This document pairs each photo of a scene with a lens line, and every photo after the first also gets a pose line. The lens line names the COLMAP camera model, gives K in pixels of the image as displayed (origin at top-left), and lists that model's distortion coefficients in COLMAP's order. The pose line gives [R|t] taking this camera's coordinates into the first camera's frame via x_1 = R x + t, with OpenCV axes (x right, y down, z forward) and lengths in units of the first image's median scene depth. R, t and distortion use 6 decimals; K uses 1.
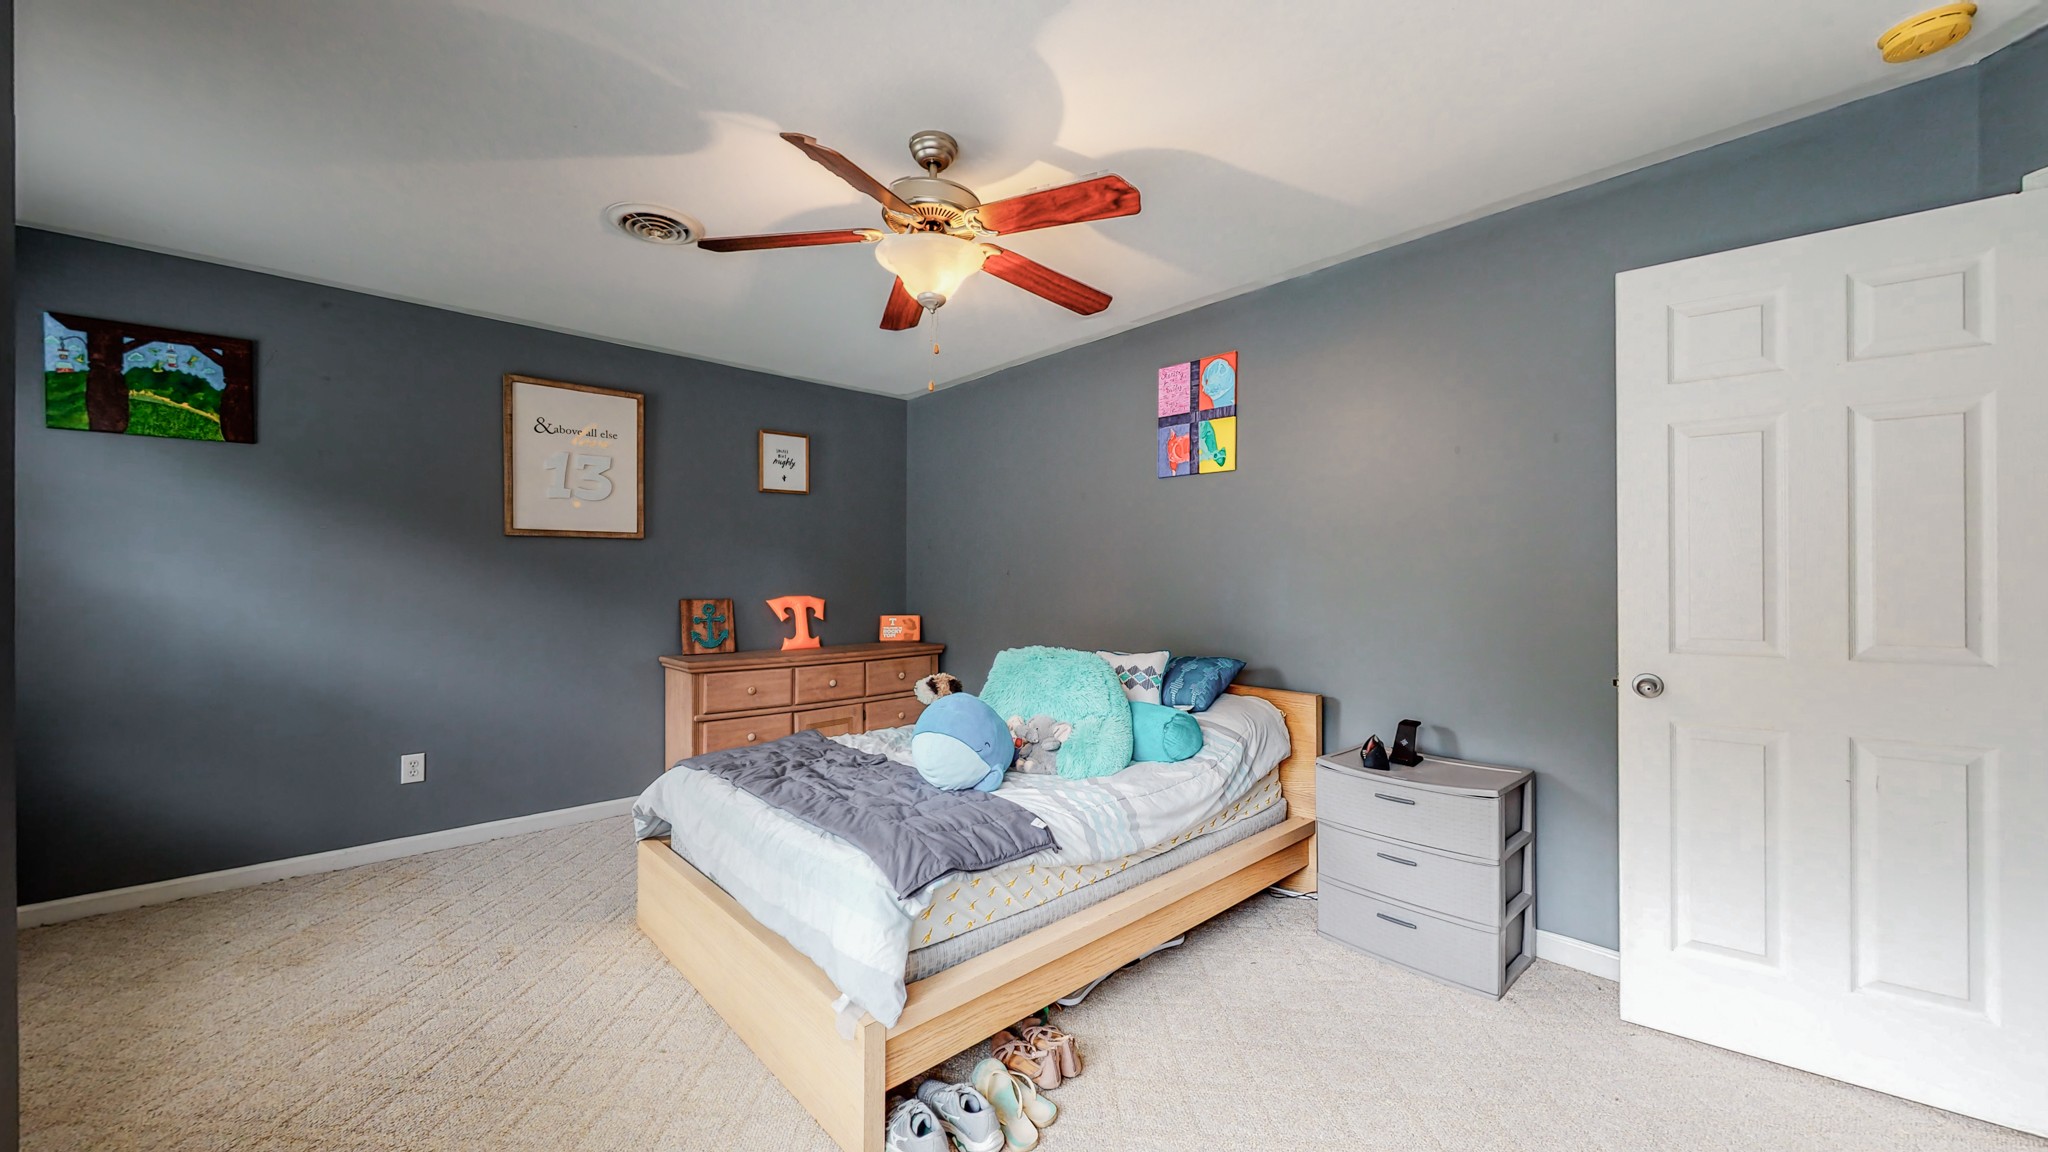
lens RADIAL K [[755.7, 0, 1024.0], [0, 755.7, 576.0], [0, 0, 1]] dist [0.005138, -0.000188]
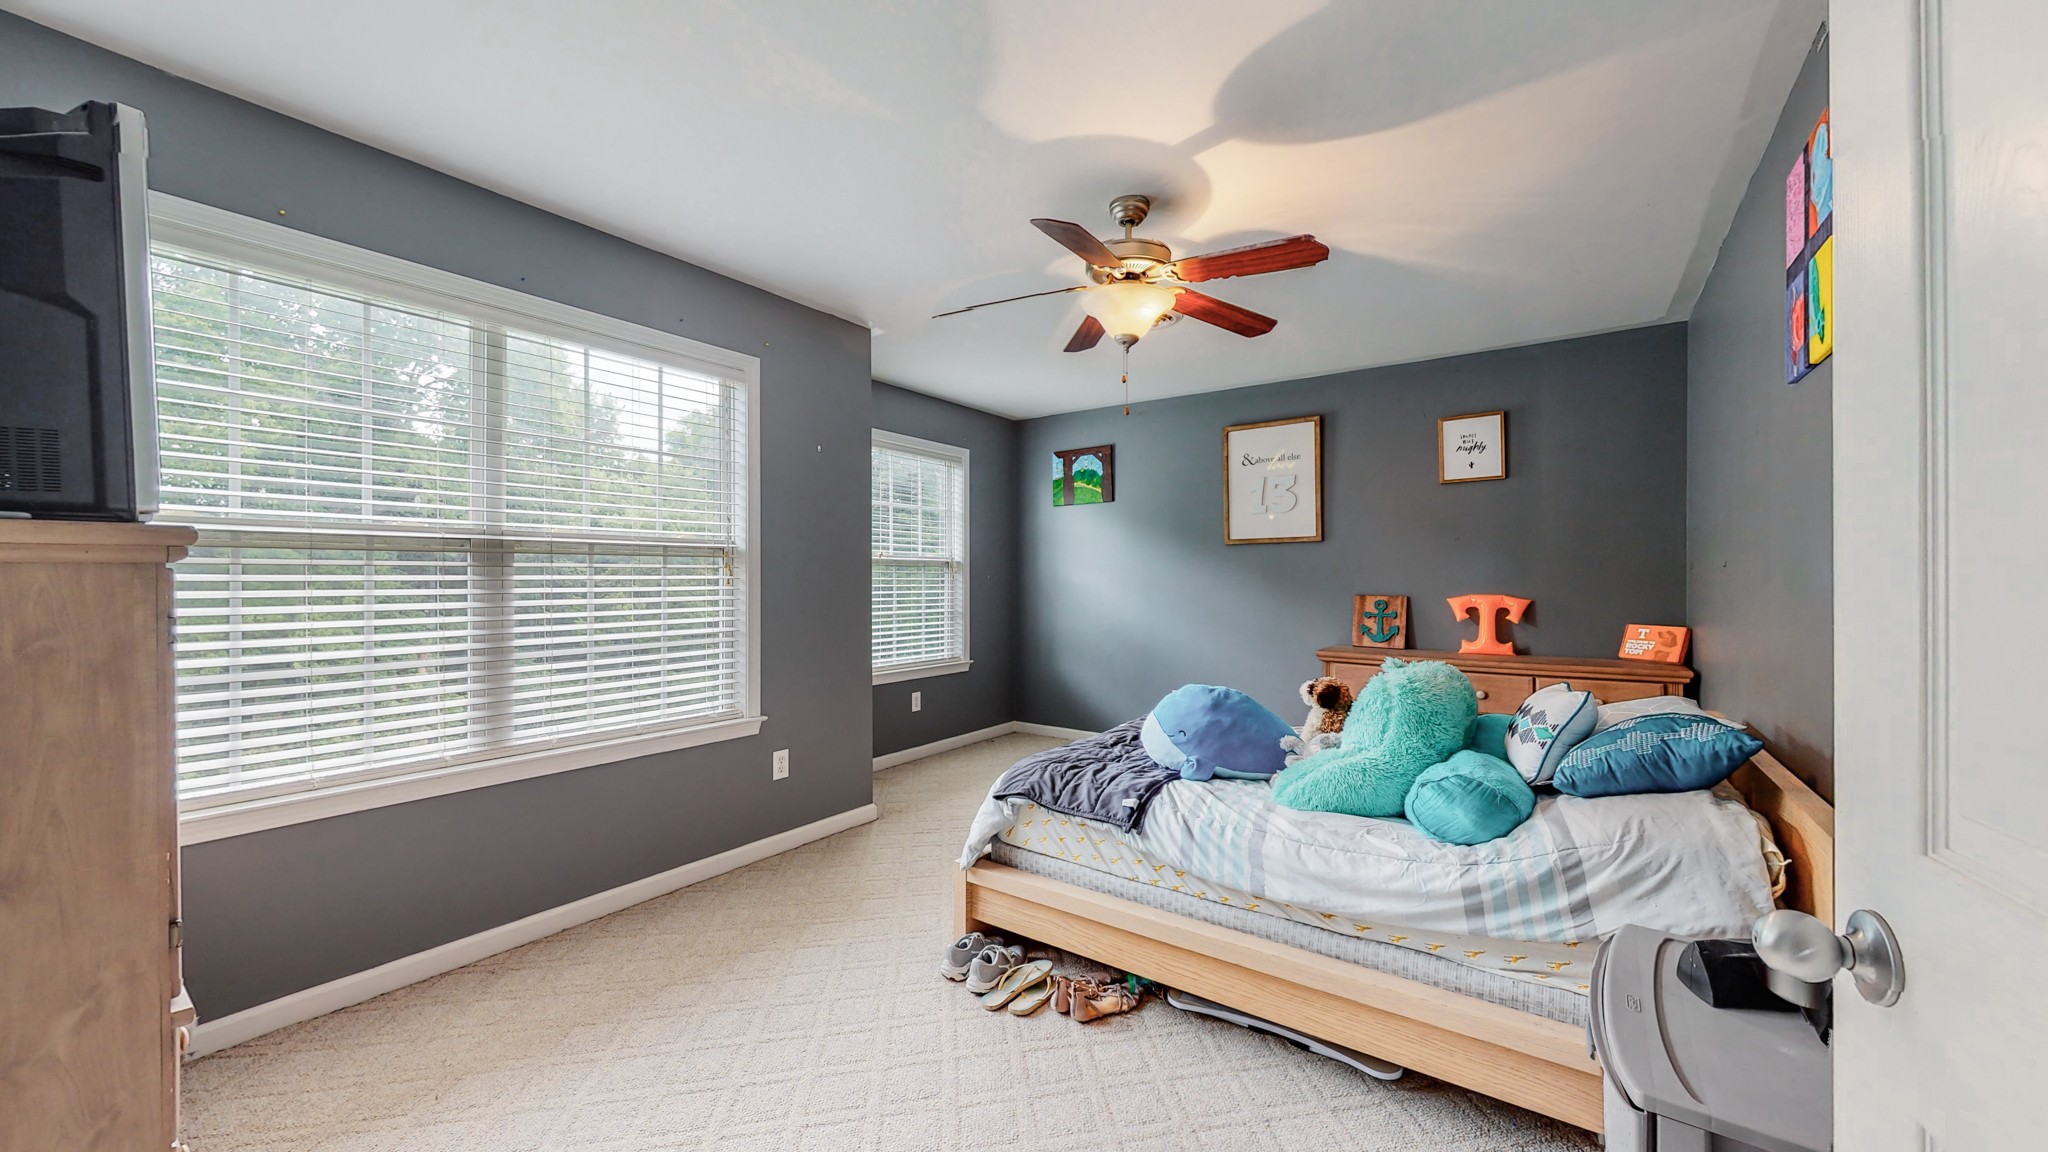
lens RADIAL K [[755.7, 0, 1024.0], [0, 755.7, 576.0], [0, 0, 1]] dist [0.005138, -0.000188]
pose [[0.196837, -0.001570, -0.980435, 0.579468], [0.004610, 0.999989, -0.000676, 0.003039], [0.980425, -0.004386, 0.196842, 0.358508]]
